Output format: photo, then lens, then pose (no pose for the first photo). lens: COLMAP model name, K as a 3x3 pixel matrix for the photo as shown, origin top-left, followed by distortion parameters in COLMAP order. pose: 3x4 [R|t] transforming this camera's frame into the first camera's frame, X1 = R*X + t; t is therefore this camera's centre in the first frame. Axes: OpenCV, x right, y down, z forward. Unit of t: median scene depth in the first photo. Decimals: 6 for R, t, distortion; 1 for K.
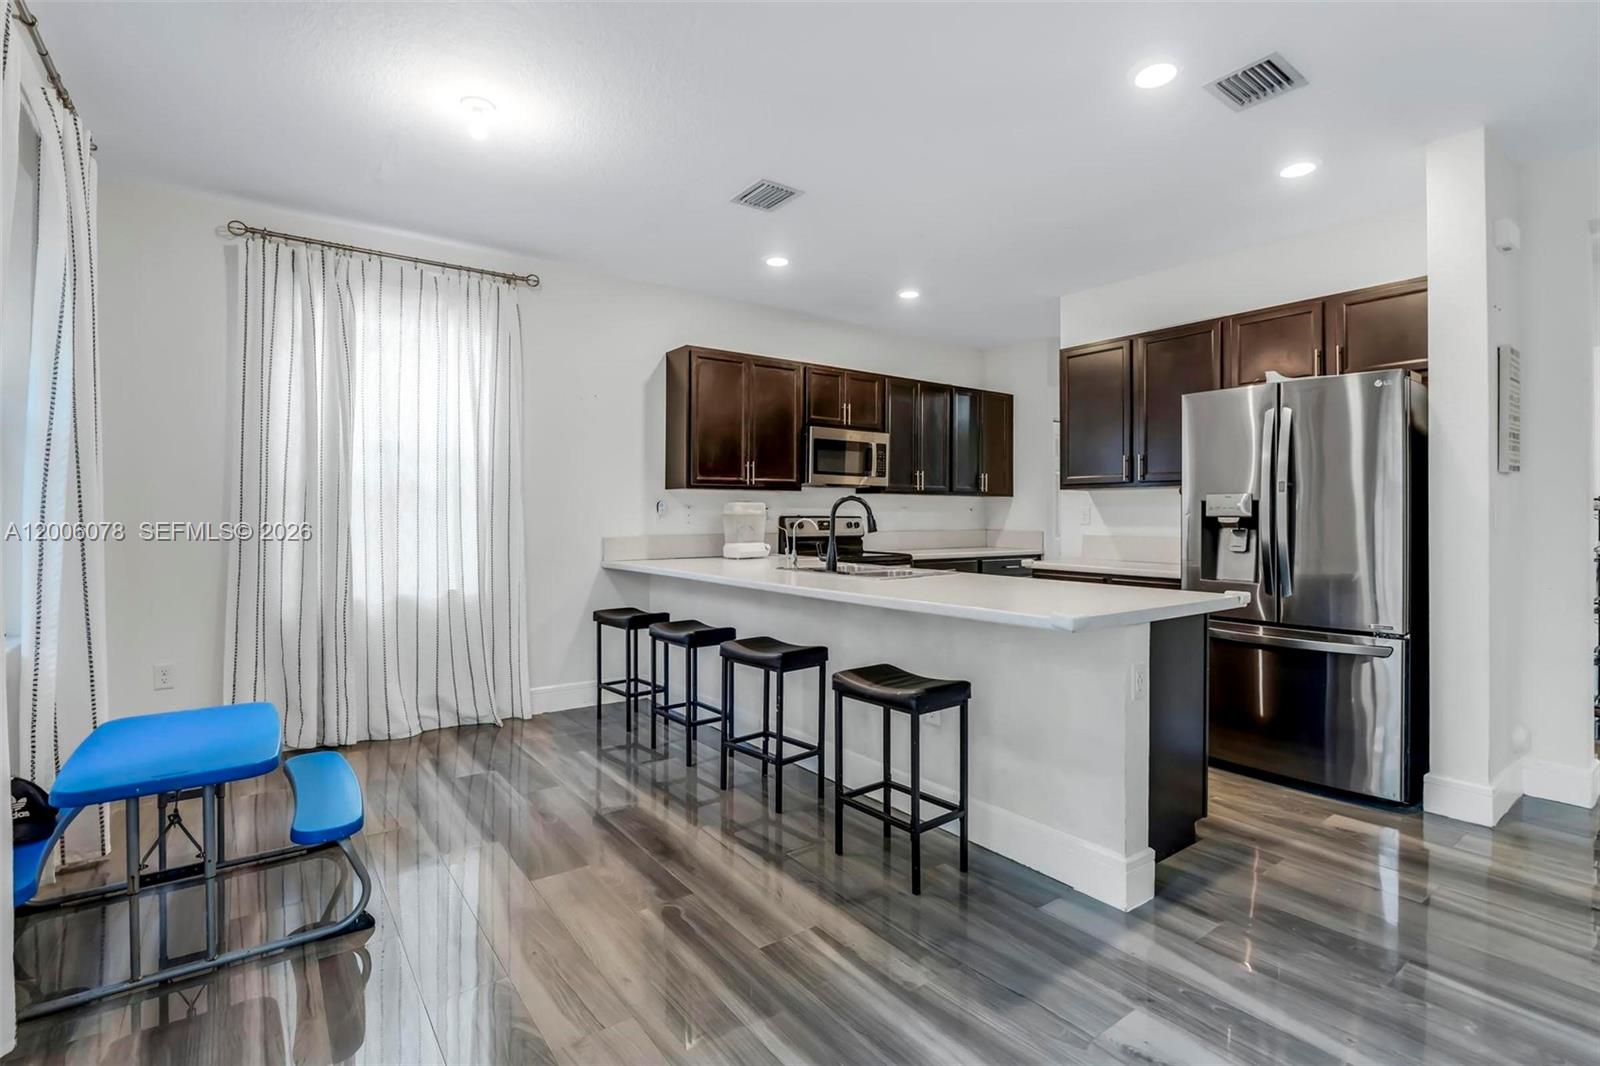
lens RADIAL K [[756.9, 0, 801.3], [0, 756.9, 506.1], [0, 0, 1]] dist [-0.003828, -0.000388]
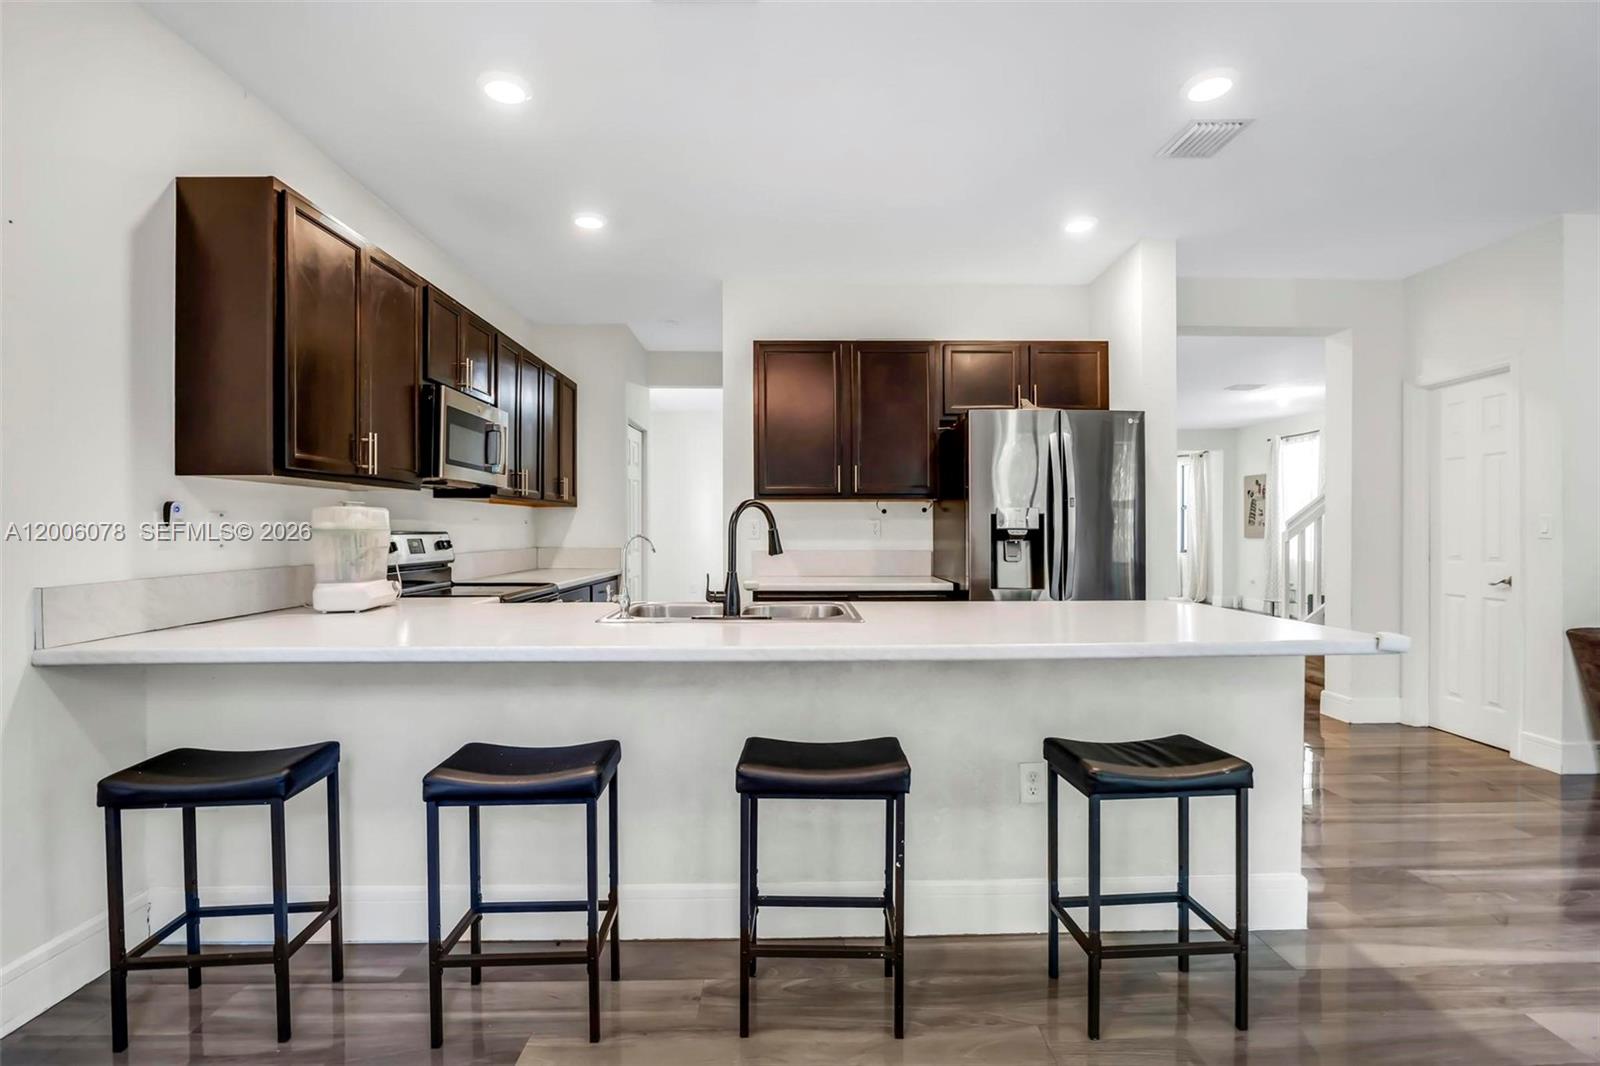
lens RADIAL K [[746.3, 0, 801.0], [0, 746.3, 528.2], [0, 0, 1]] dist [-0.017253, 0.000619]
pose [[0.583639, -0.001851, 0.812011, -0.347684], [-0.005936, 0.999961, 0.006546, 0.005404], [-0.811991, -0.008640, 0.583606, 0.463241]]
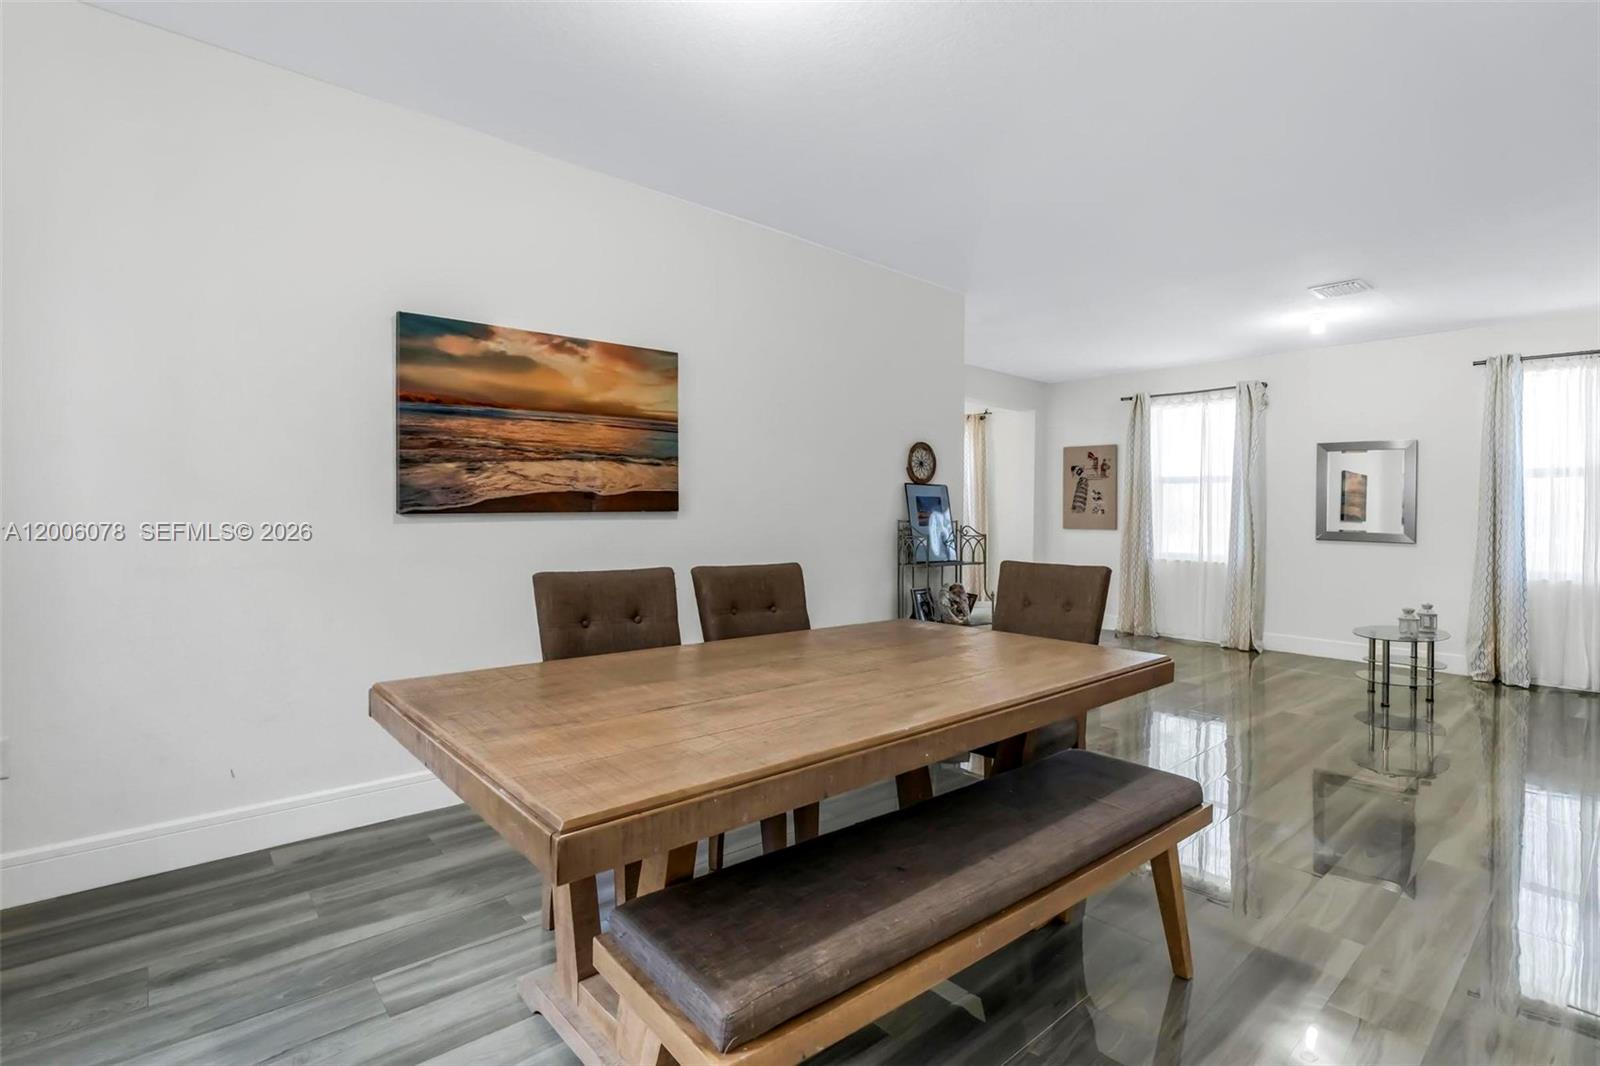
lens RADIAL K [[732.2, 0, 791.6], [0, 732.2, 510.1], [0, 0, 1]] dist [0.002780, 0.000492]
pose [[-0.066528, 0.001155, 0.997784, 0.728289], [-0.026905, 0.999634, -0.002951, 0.021373], [-0.997422, -0.027041, -0.066472, 1.497950]]
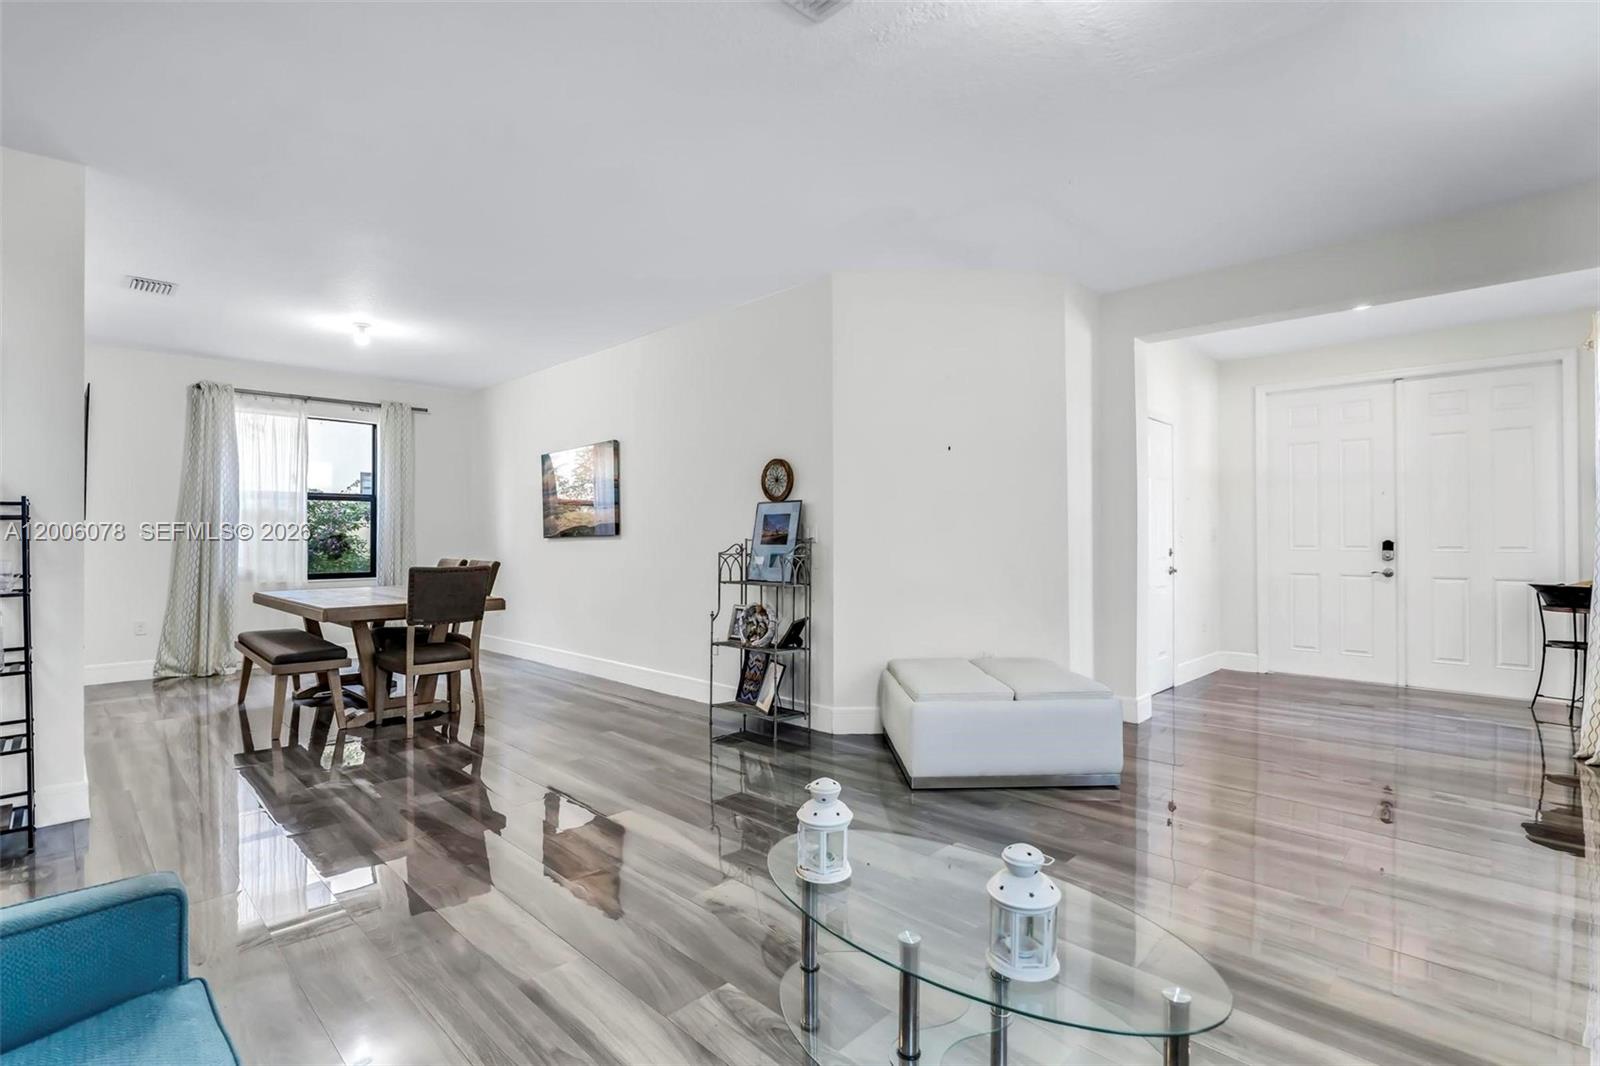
lens RADIAL K [[735.7, 0, 814.2], [0, 735.7, 531.2], [0, 0, 1]] dist [-0.018236, 0.000315]
pose [[0.982815, -0.002969, 0.184572, 1.605040], [0.002383, 0.999991, 0.003397, 0.013796], [-0.184581, -0.002899, 0.982813, 0.252066]]
